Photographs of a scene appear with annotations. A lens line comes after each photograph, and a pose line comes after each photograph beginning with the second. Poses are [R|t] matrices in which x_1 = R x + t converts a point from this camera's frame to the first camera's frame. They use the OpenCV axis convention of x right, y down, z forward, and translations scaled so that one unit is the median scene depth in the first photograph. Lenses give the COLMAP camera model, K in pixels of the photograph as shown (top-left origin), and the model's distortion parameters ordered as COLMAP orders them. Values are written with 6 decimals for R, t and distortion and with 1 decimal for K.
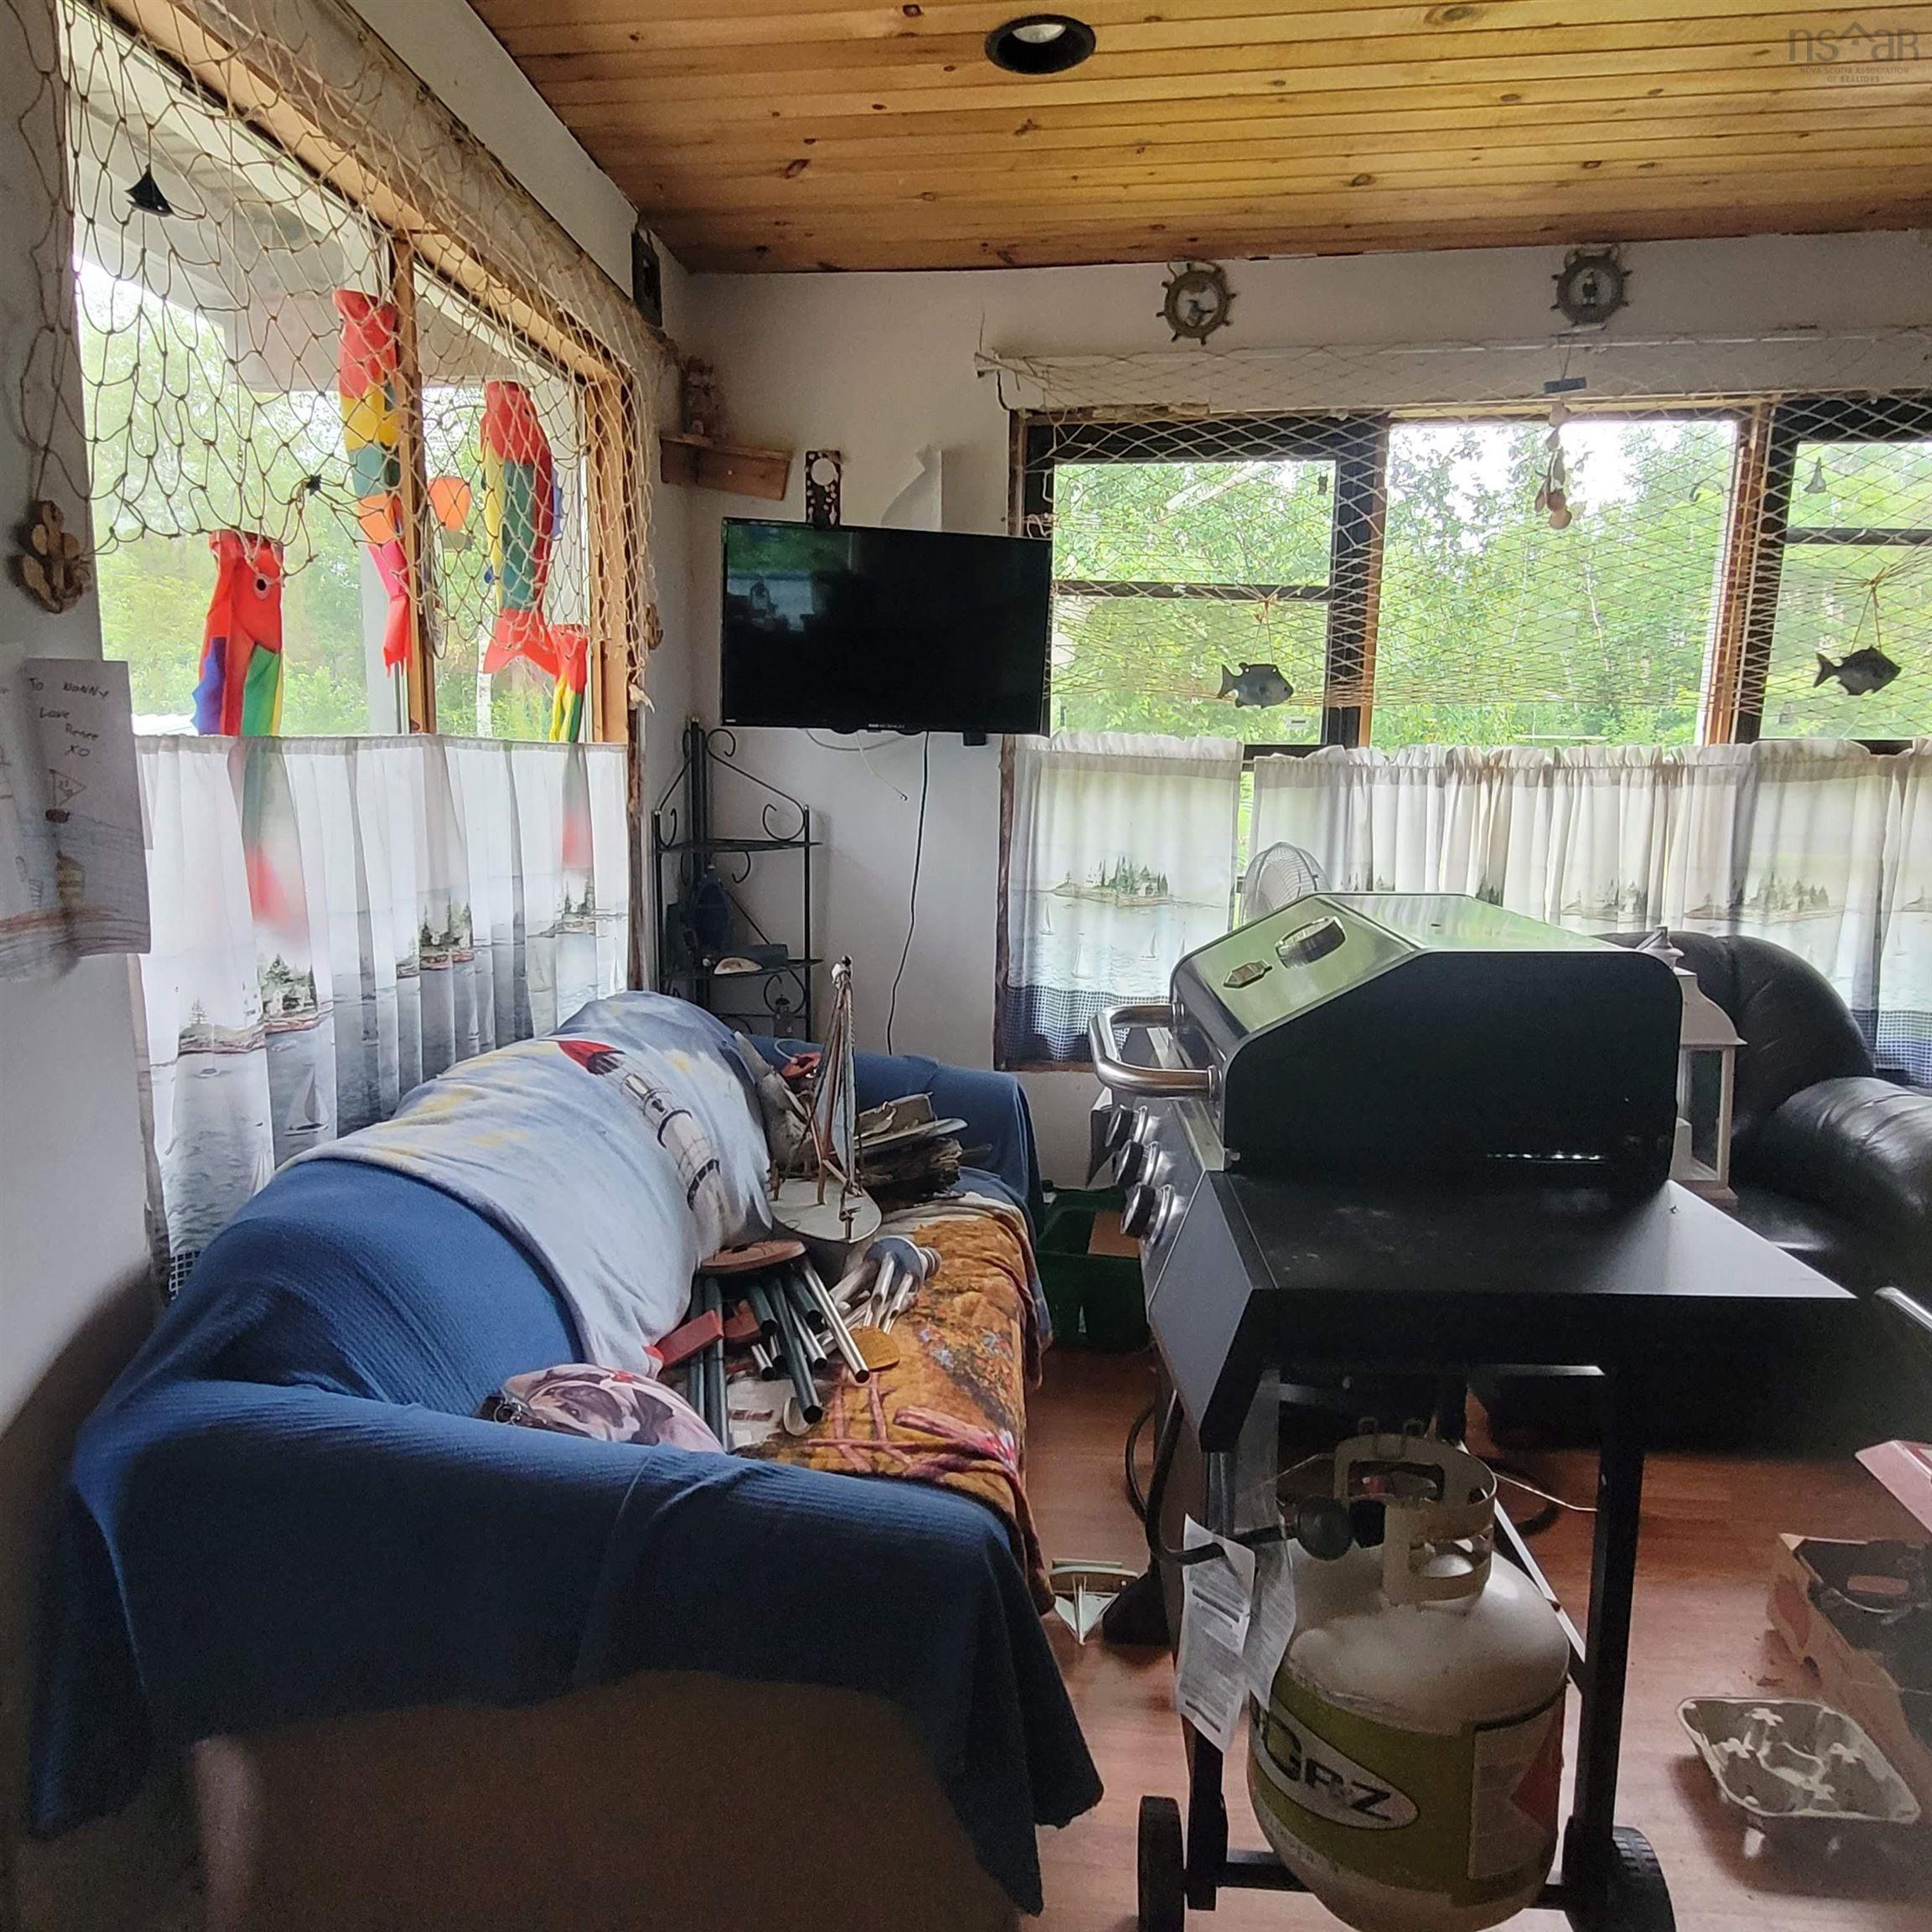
lens RADIAL K [[1423.8, 0, 955.5], [0, 1423.8, 961.0], [0, 0, 1]] dist [0.022048, -0.004813]
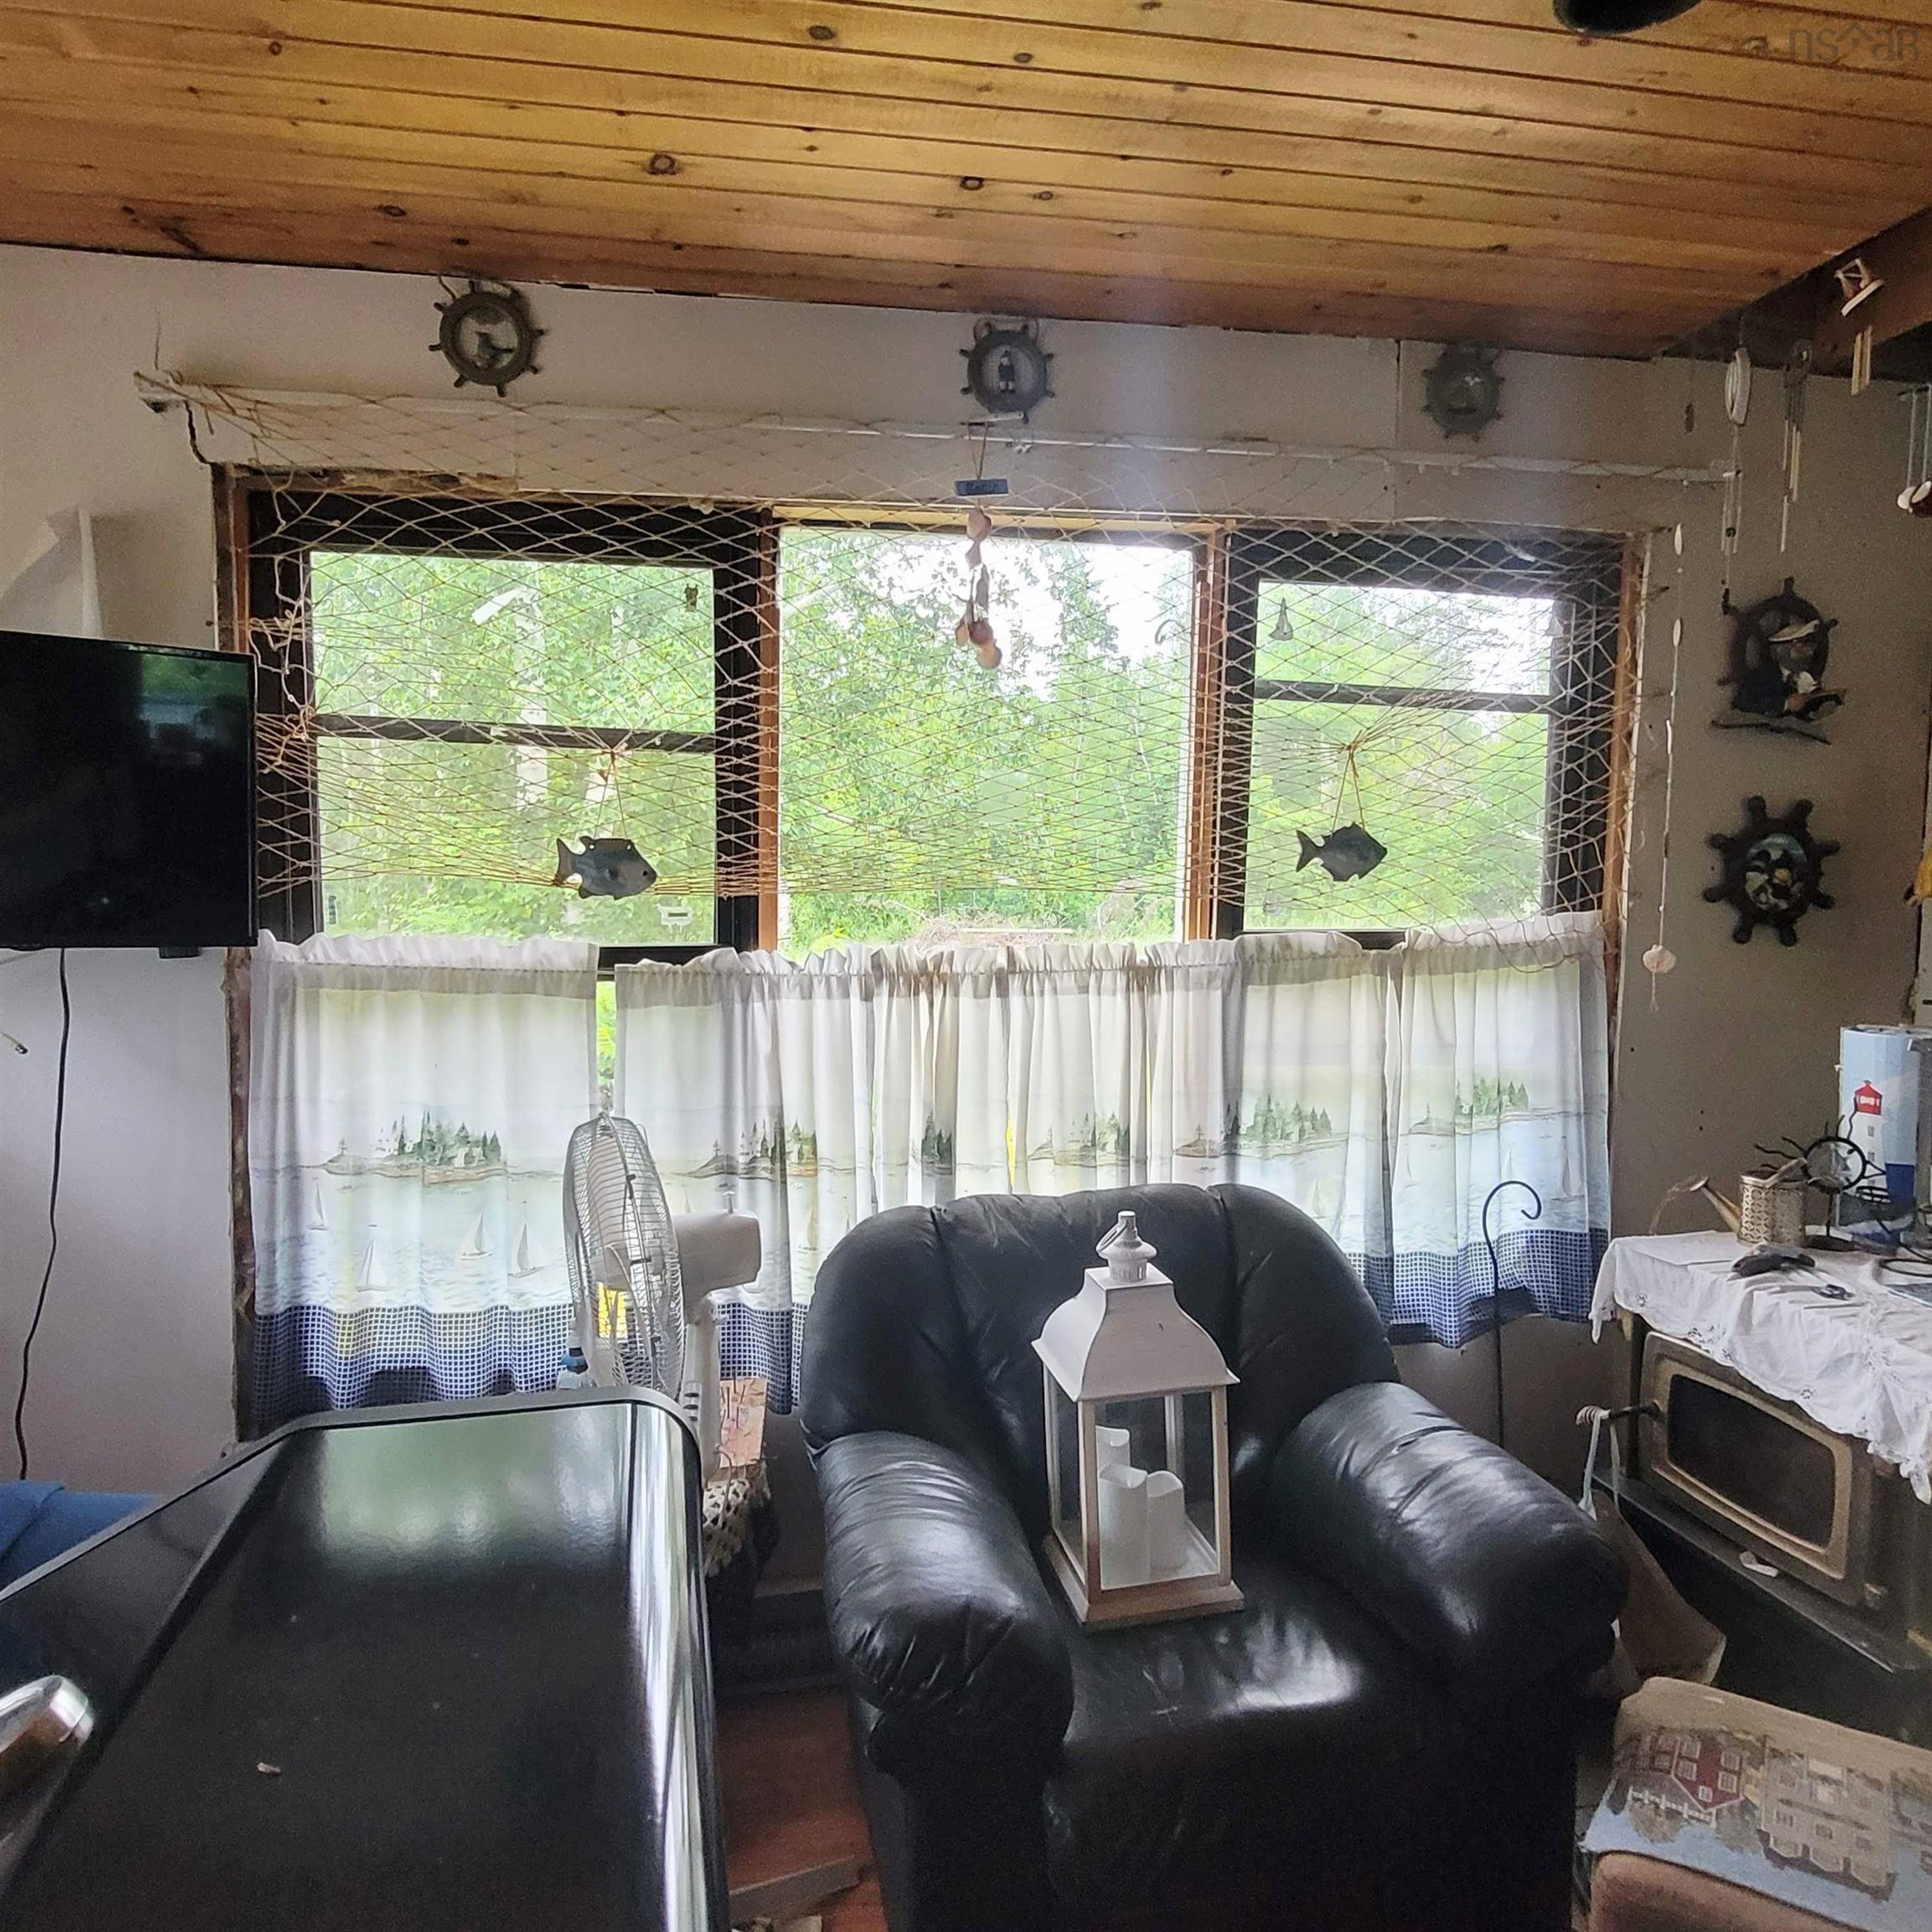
lens RADIAL K [[1423.8, 0, 968.9], [0, 1423.8, 963.8], [0, 0, 1]] dist [0.022048, -0.004813]
pose [[0.957488, -0.023728, 0.287496, 0.179604], [0.048291, 0.995732, -0.078648, -0.081391], [-0.284403, 0.089188, 0.954547, 0.274803]]
